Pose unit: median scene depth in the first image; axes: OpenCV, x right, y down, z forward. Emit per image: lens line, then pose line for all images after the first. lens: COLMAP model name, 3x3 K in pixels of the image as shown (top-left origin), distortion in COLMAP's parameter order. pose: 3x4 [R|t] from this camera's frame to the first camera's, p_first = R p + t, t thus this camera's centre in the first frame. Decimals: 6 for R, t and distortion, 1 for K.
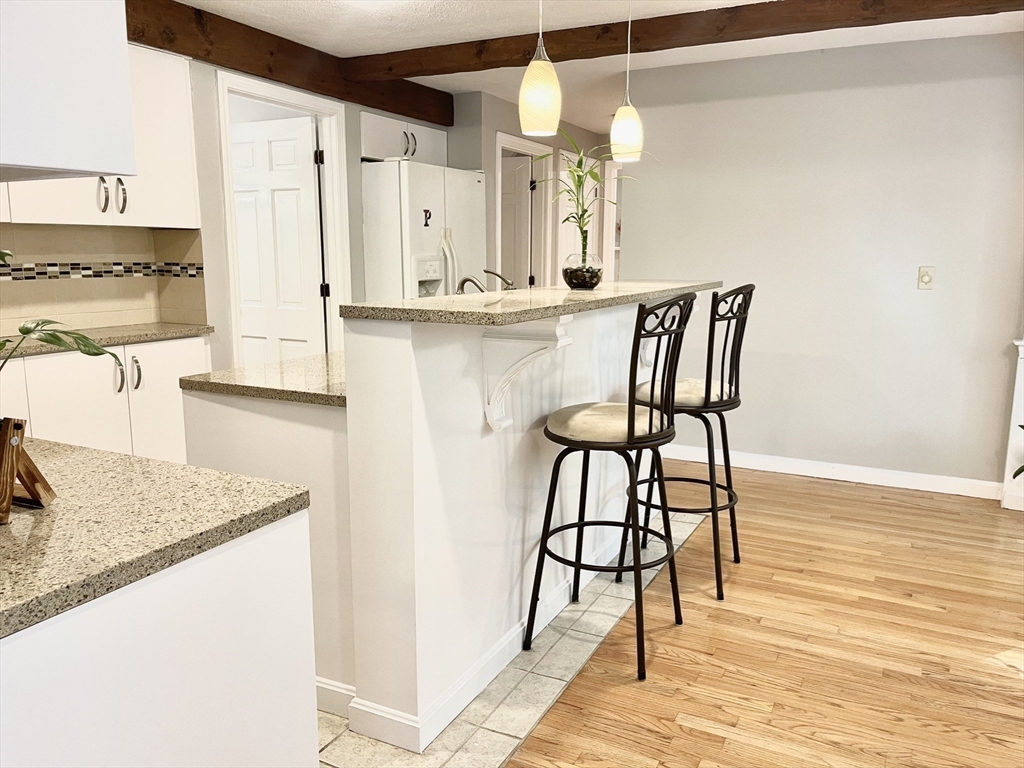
lens RADIAL K [[785.6, 0, 512.8], [0, 785.6, 389.1], [0, 0, 1]] dist [0.069320, -0.094579]
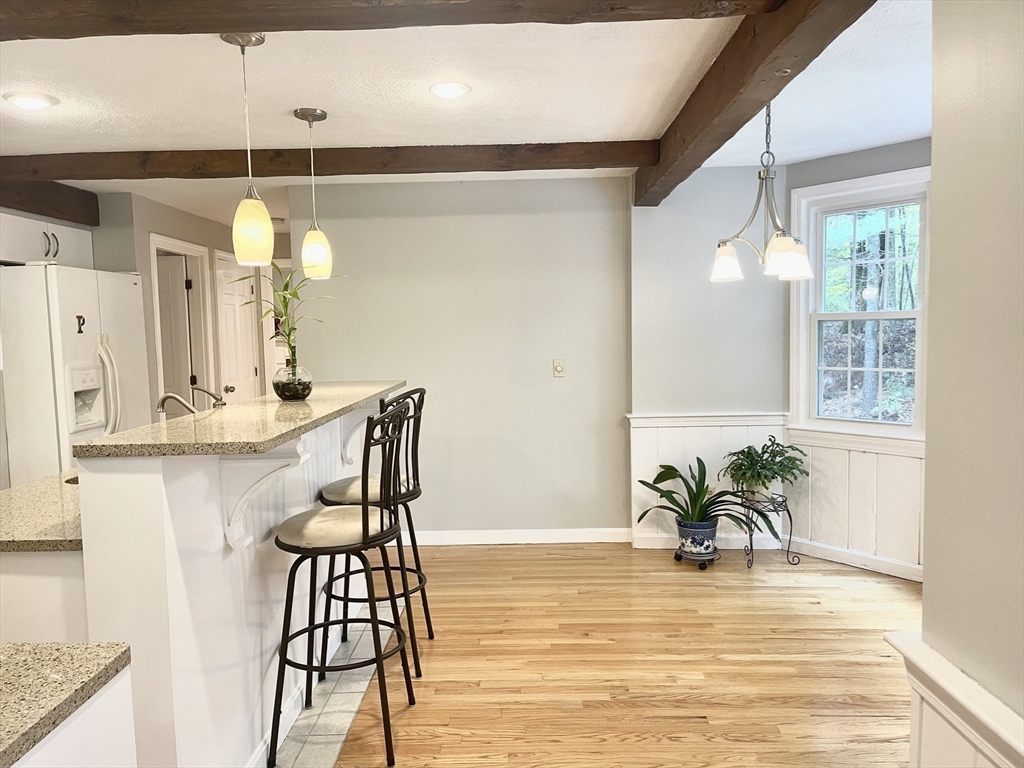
lens RADIAL K [[785.6, 0, 510.5], [0, 785.6, 382.9], [0, 0, 1]] dist [0.069320, -0.094579]
pose [[0.898135, -0.055375, 0.436220, -0.117346], [0.101758, 0.991284, -0.083672, -0.034004], [-0.427784, 0.119538, 0.895942, -0.079664]]
